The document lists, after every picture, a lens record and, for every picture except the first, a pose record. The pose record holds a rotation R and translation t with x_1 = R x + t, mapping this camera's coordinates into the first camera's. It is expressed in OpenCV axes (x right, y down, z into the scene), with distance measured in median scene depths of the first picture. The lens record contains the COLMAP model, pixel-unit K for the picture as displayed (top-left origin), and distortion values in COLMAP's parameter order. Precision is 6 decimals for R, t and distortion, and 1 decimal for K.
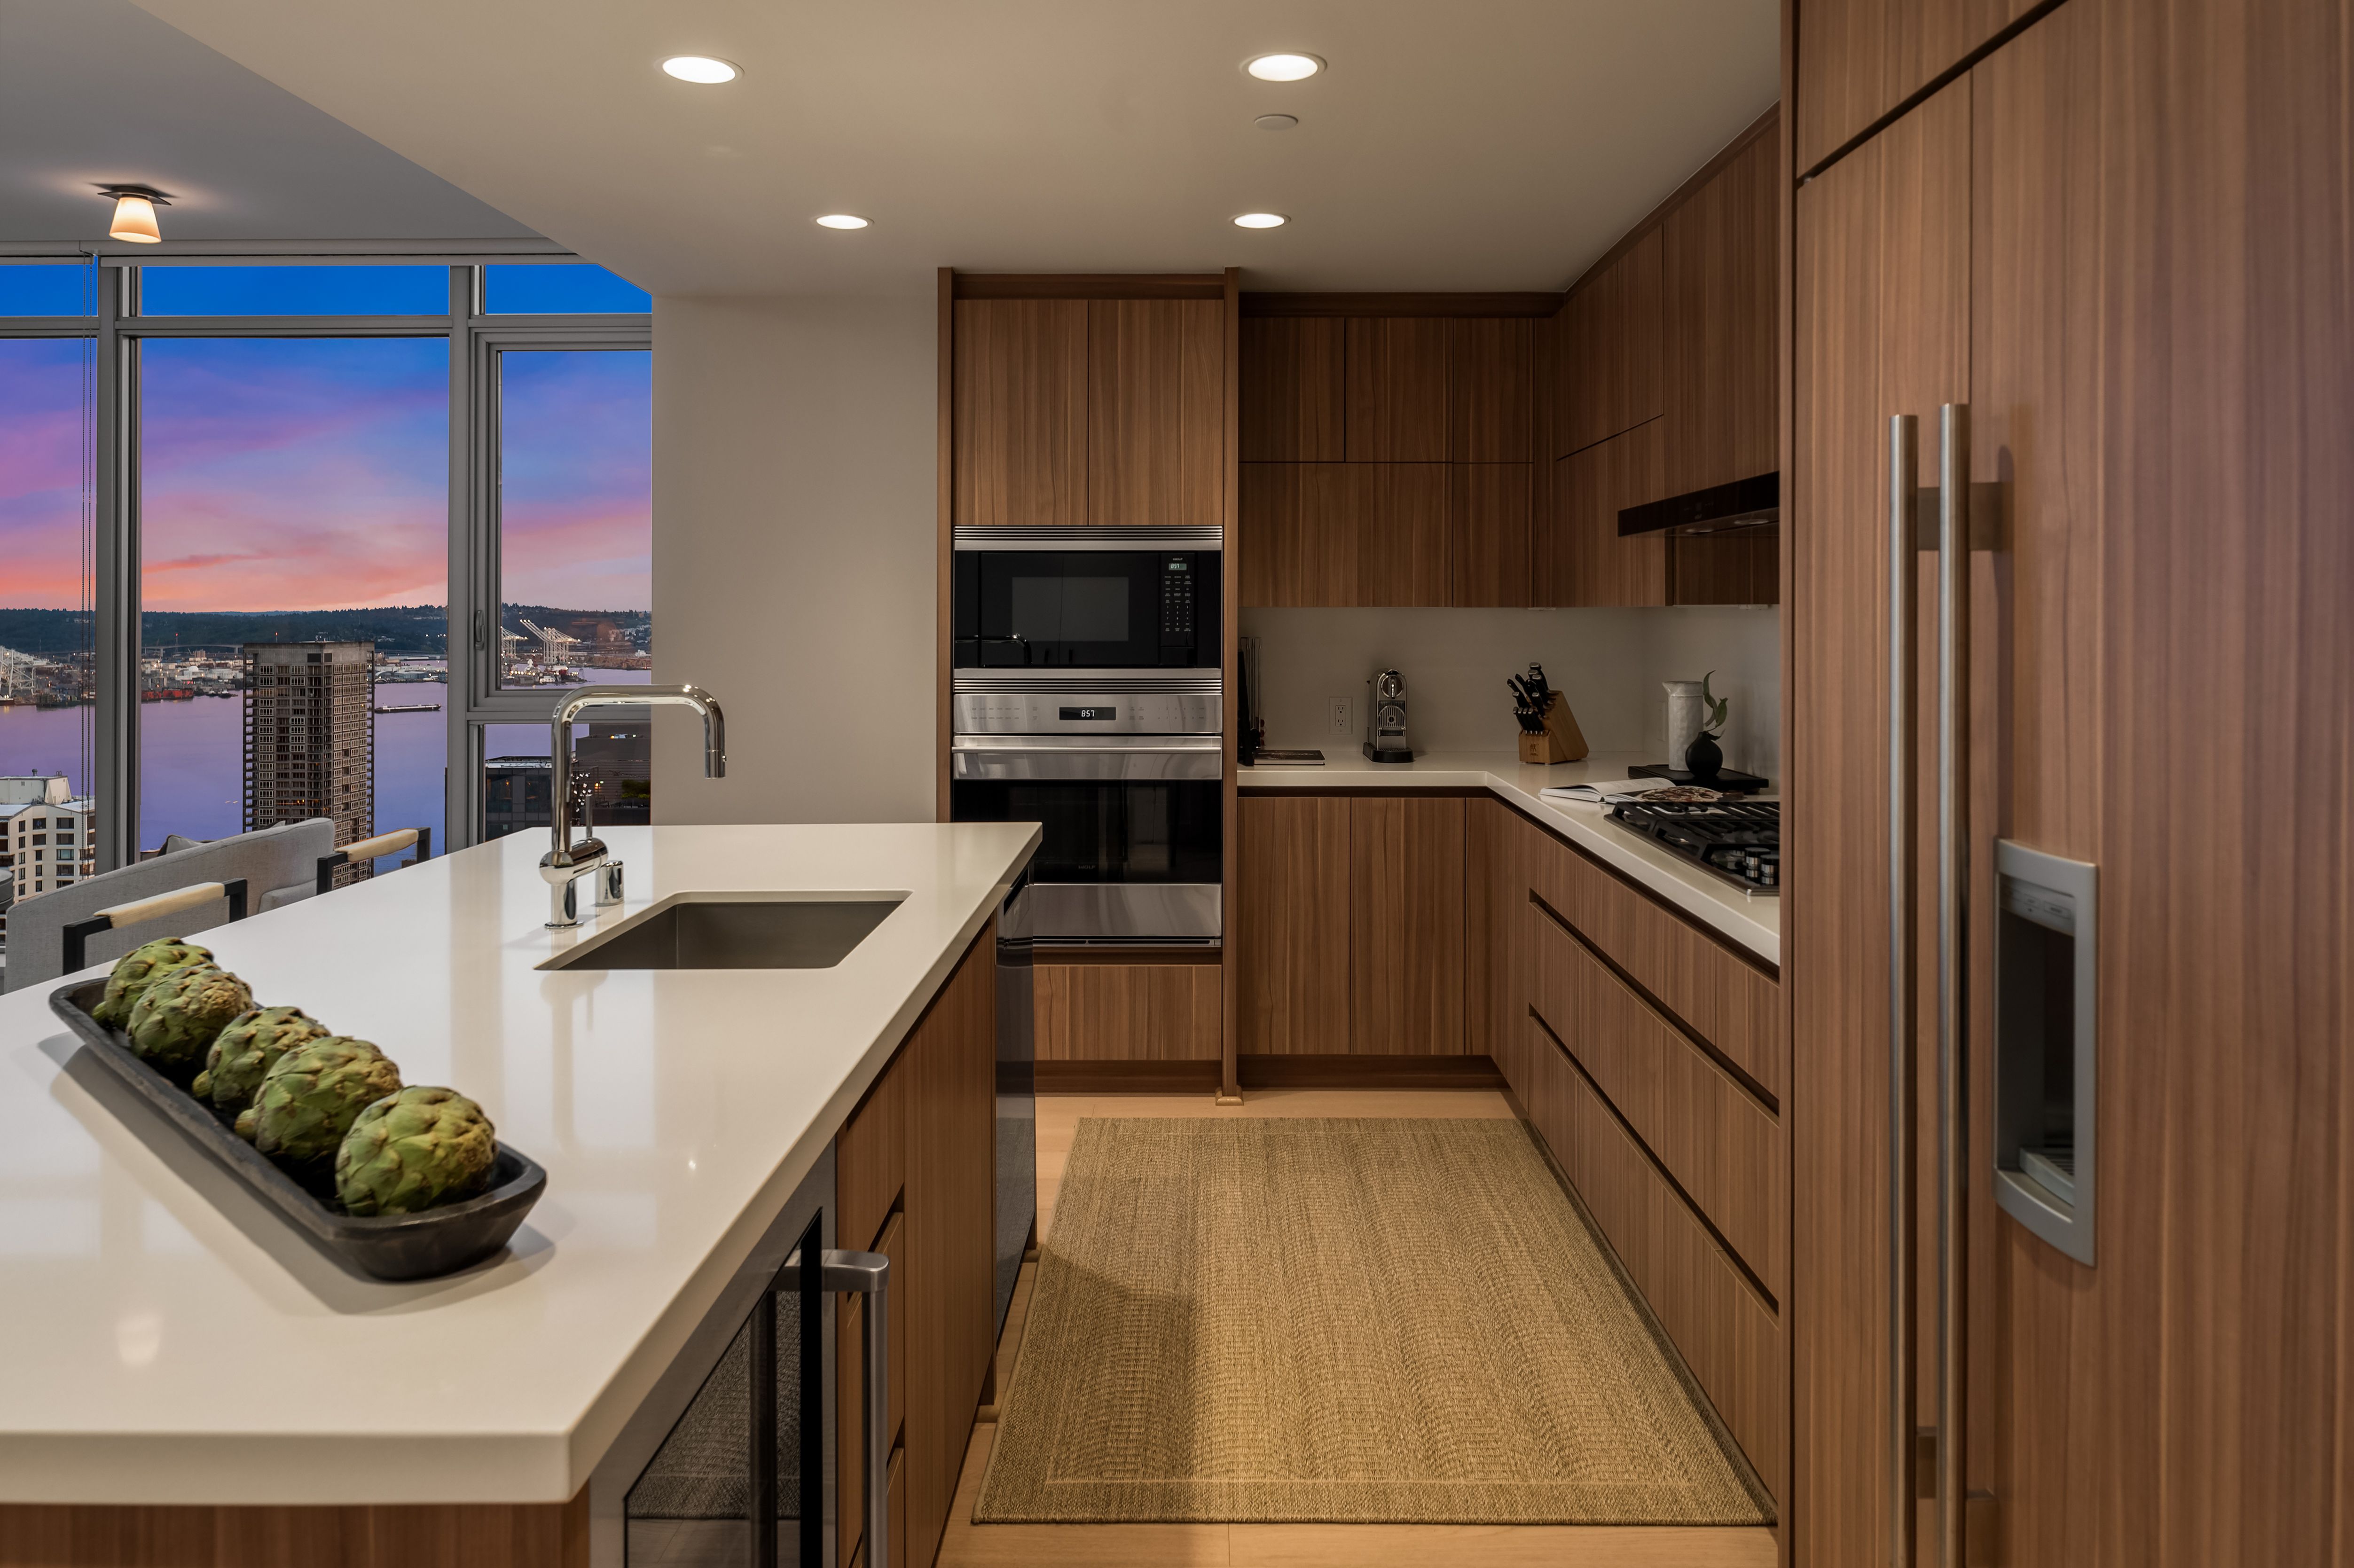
lens RADIAL K [[1538.8, 0, 1180.6], [0, 1538.8, 587.2], [0, 0, 1]] dist [-0.013406, 0.008804]
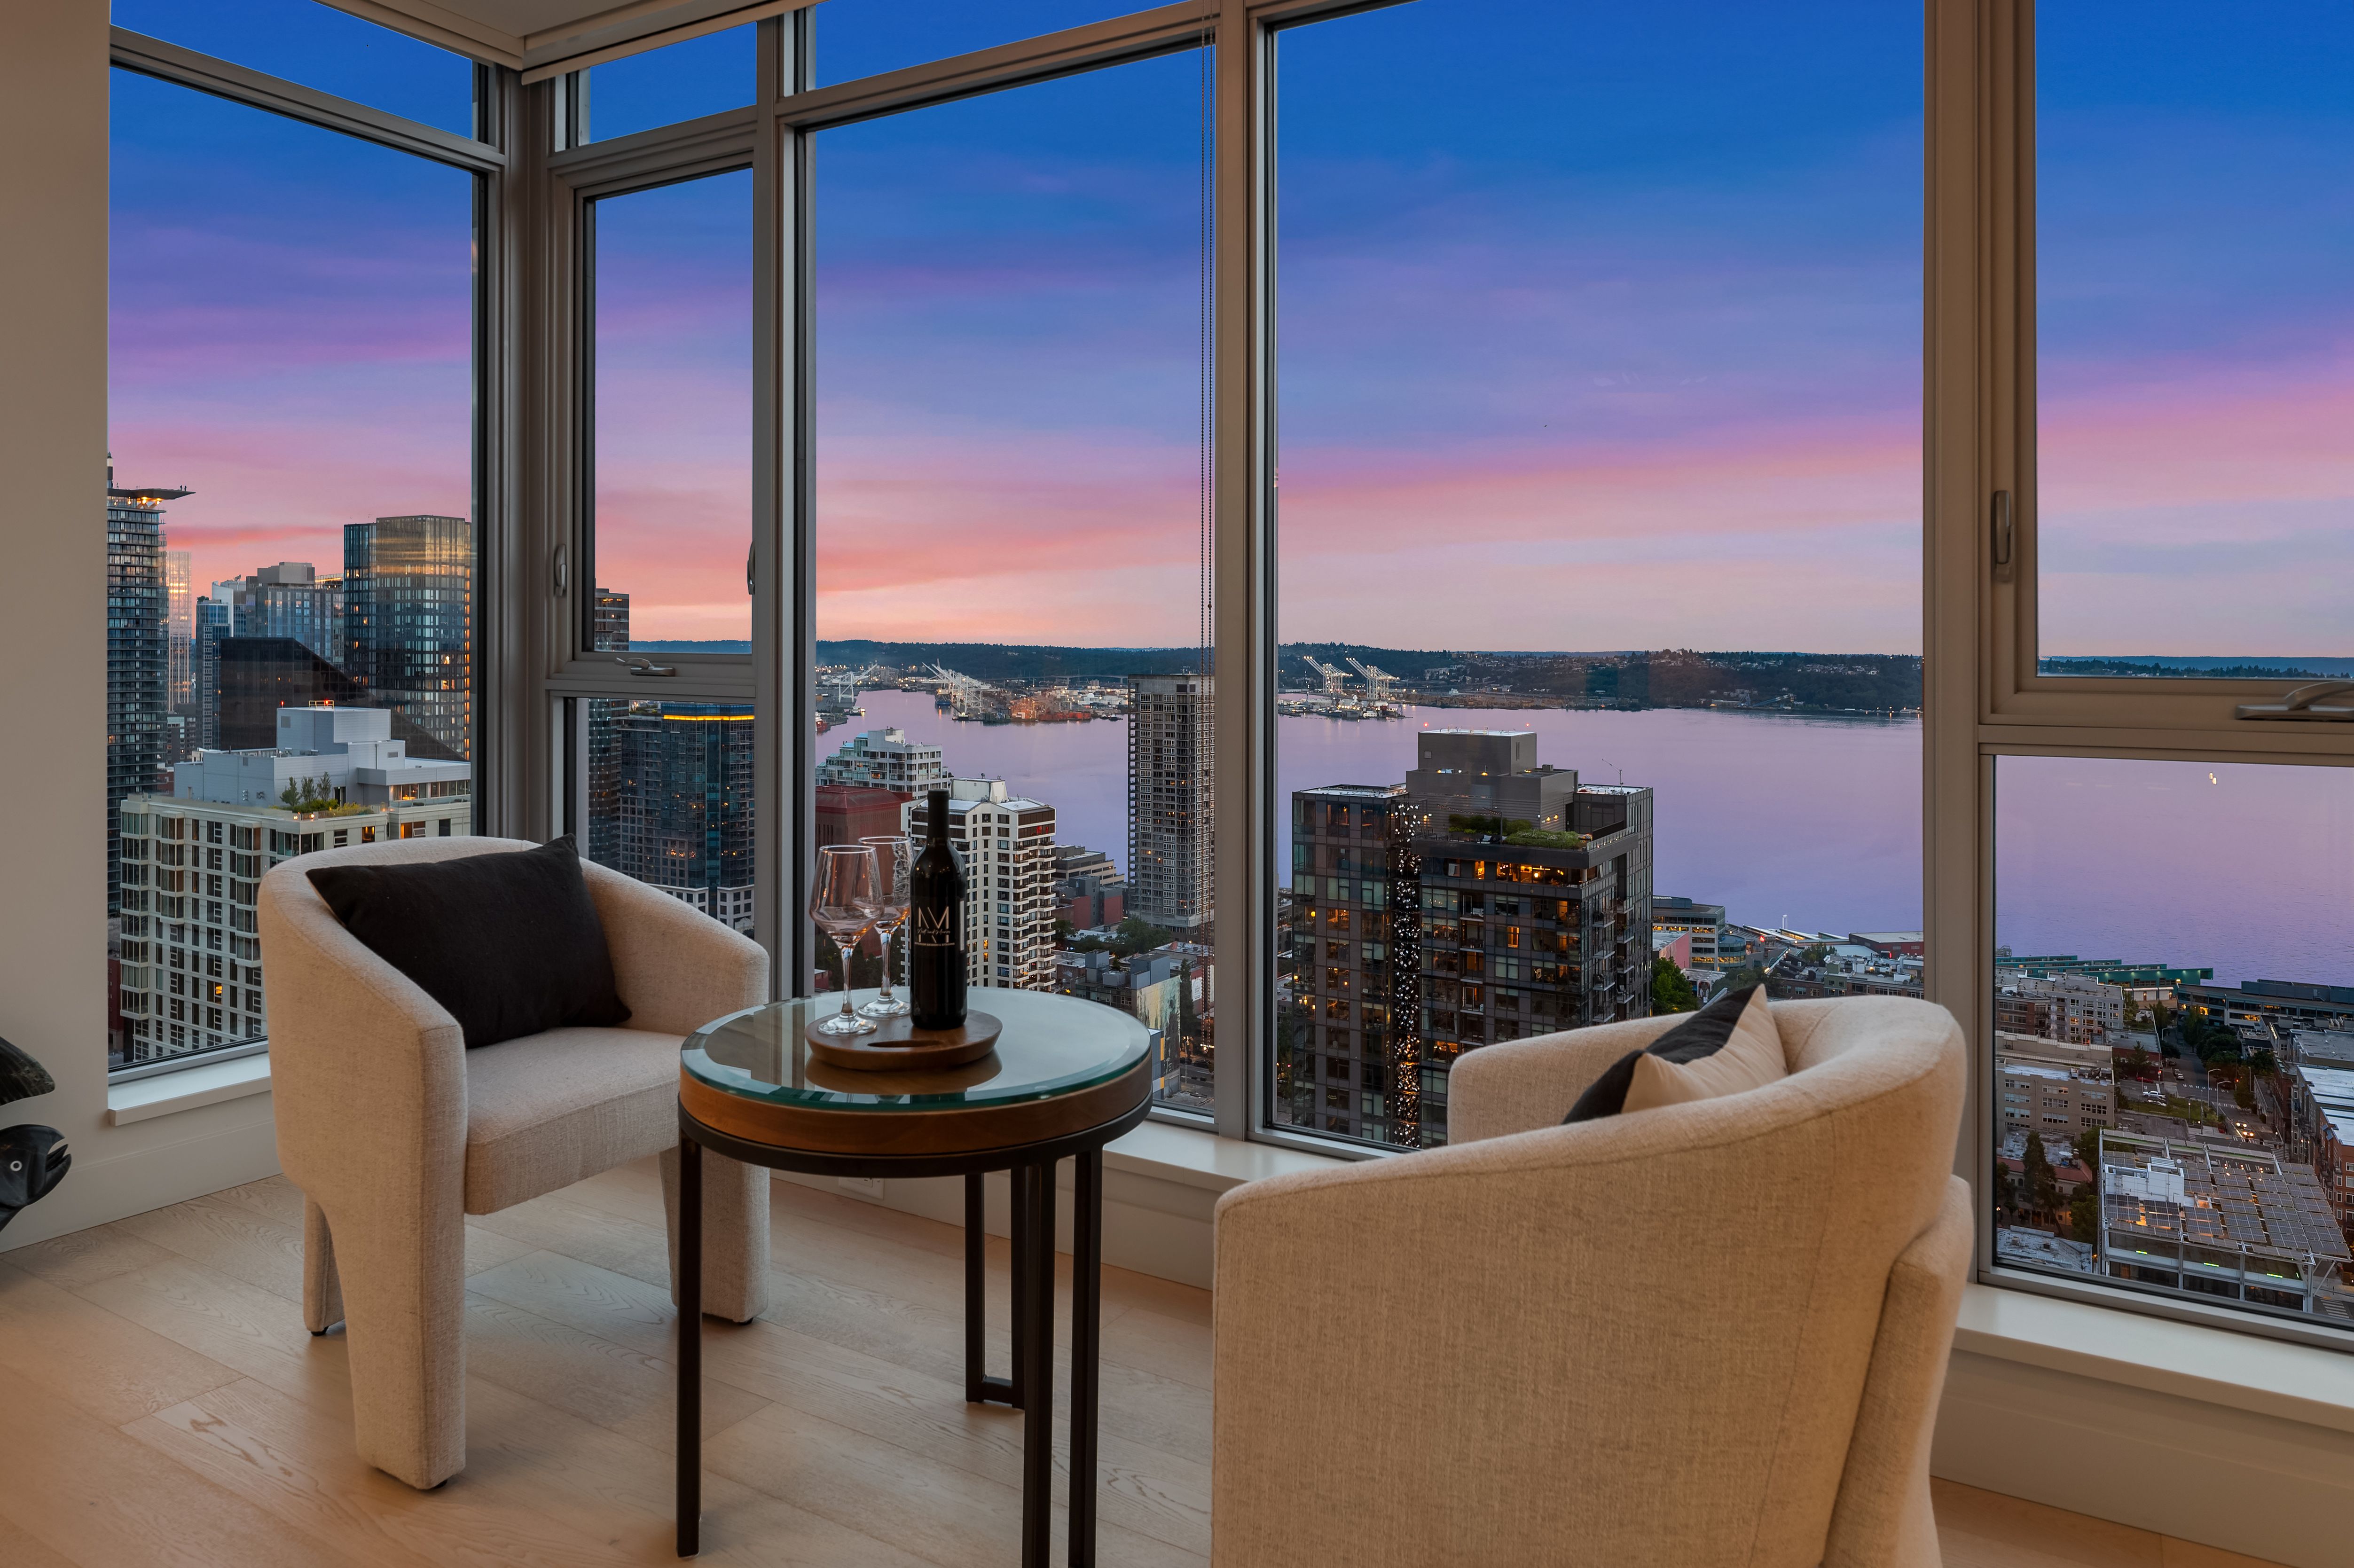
lens RADIAL K [[1538.8, 0, 1160.1], [0, 1538.8, 675.0], [0, 0, 1]] dist [-0.013406, 0.008804]
pose [[0.864258, 0.019666, -0.502664, -0.524640], [-0.004598, 0.999503, 0.031198, 0.065925], [0.503027, -0.024652, 0.863919, 0.596129]]
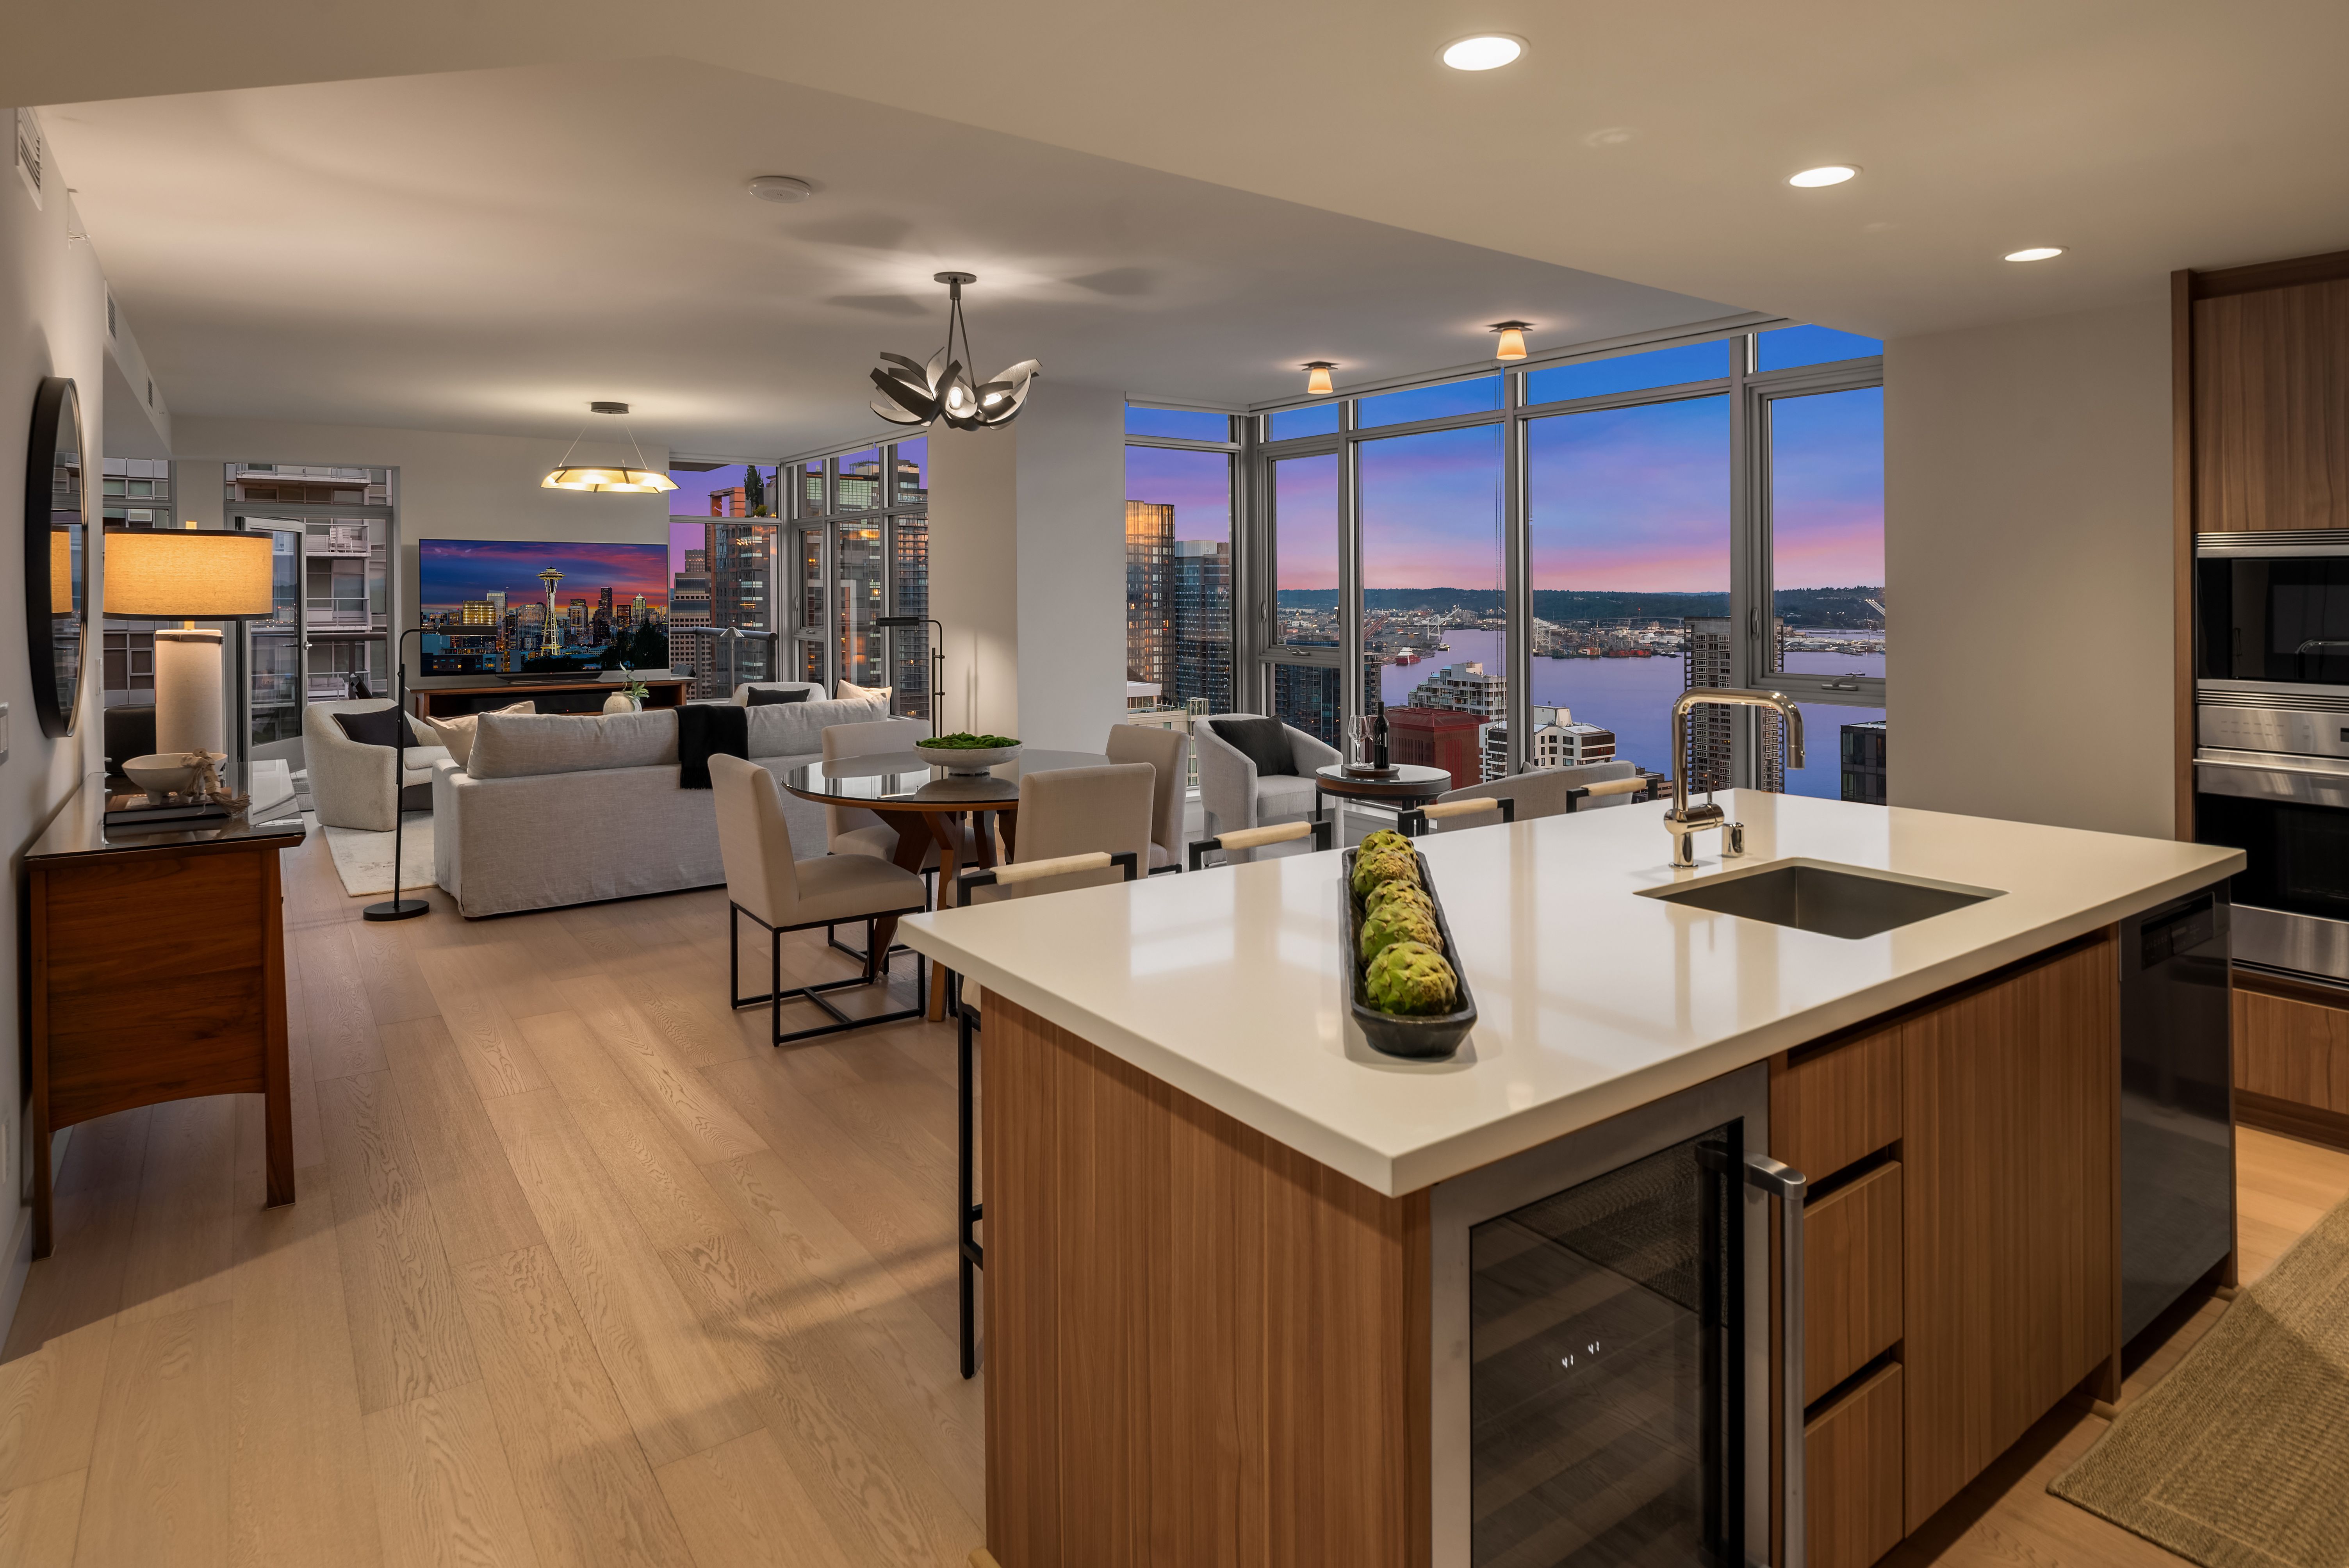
lens RADIAL K [[1263.8, 0, 1137.1], [0, 1263.8, 590.3], [0, 0, 1]] dist [-0.022134, 0.000285]
pose [[0.573986, 0.002081, -0.818862, 0.112921], [0.009350, 0.999915, 0.009095, -0.016593], [0.818812, -0.012877, 0.573918, -0.001830]]
